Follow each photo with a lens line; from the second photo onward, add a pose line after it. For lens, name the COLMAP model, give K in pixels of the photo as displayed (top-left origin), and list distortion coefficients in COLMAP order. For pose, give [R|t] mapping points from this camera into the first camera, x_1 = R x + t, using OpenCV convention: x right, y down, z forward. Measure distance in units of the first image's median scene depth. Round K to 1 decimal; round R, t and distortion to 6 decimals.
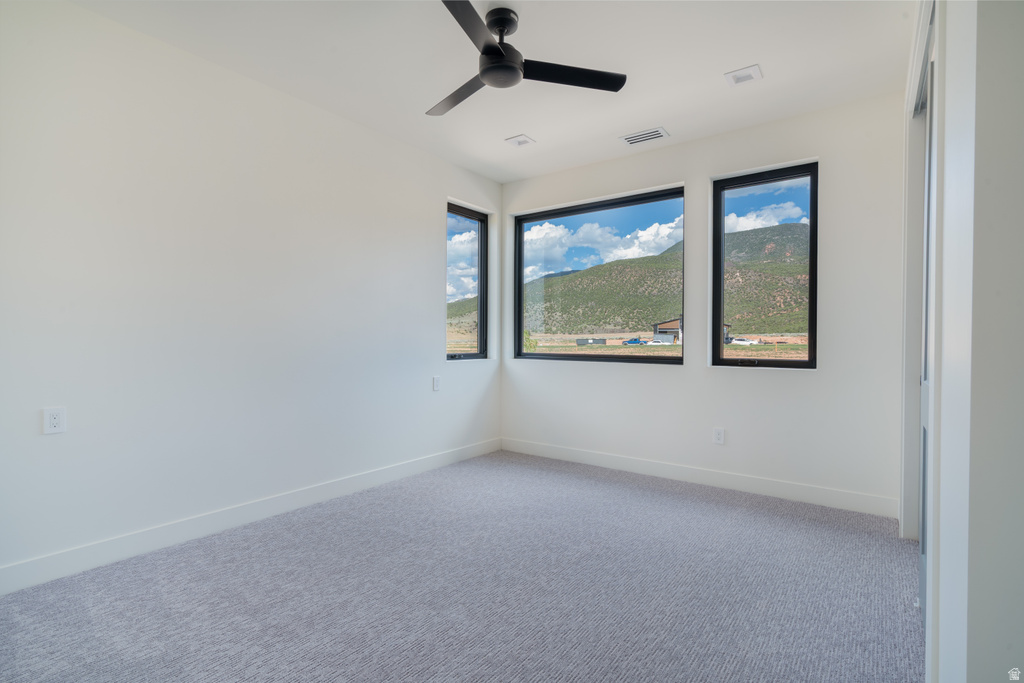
lens RADIAL K [[490.3, 0, 502.6], [0, 490.3, 339.6], [0, 0, 1]] dist [-0.001412, -0.000124]
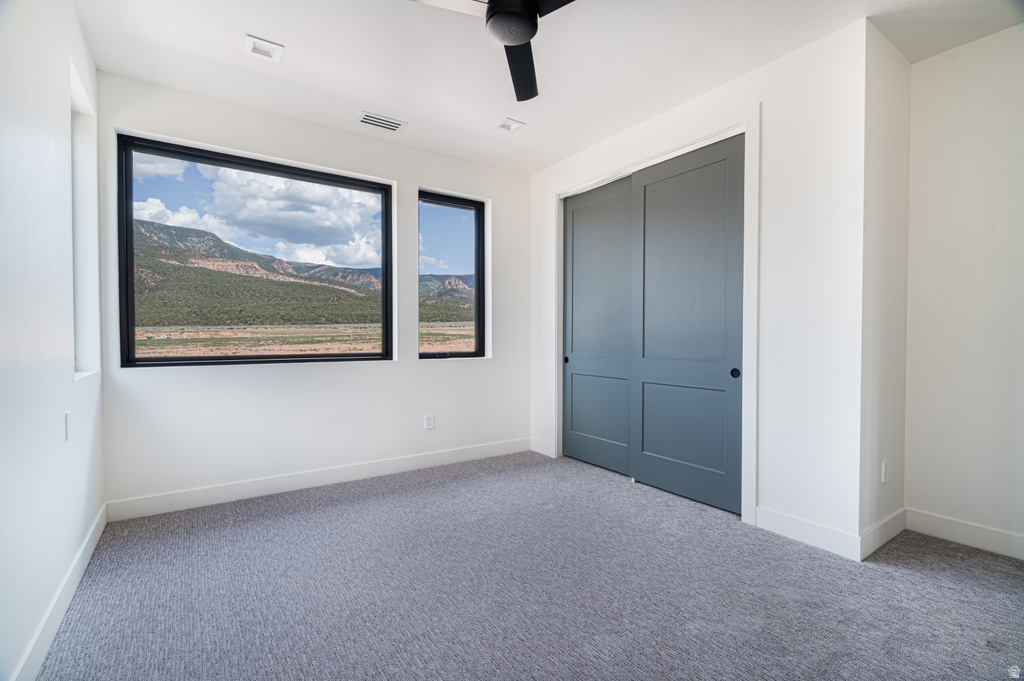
lens RADIAL K [[465.7, 0, 511.6], [0, 465.7, 341.7], [0, 0, 1]] dist [0.003810, 0.000801]
pose [[0.317301, -0.015412, 0.948200, -0.500063], [0.003839, 0.999881, 0.014967, -0.000896], [-0.948317, -0.001109, 0.317323, 0.480160]]
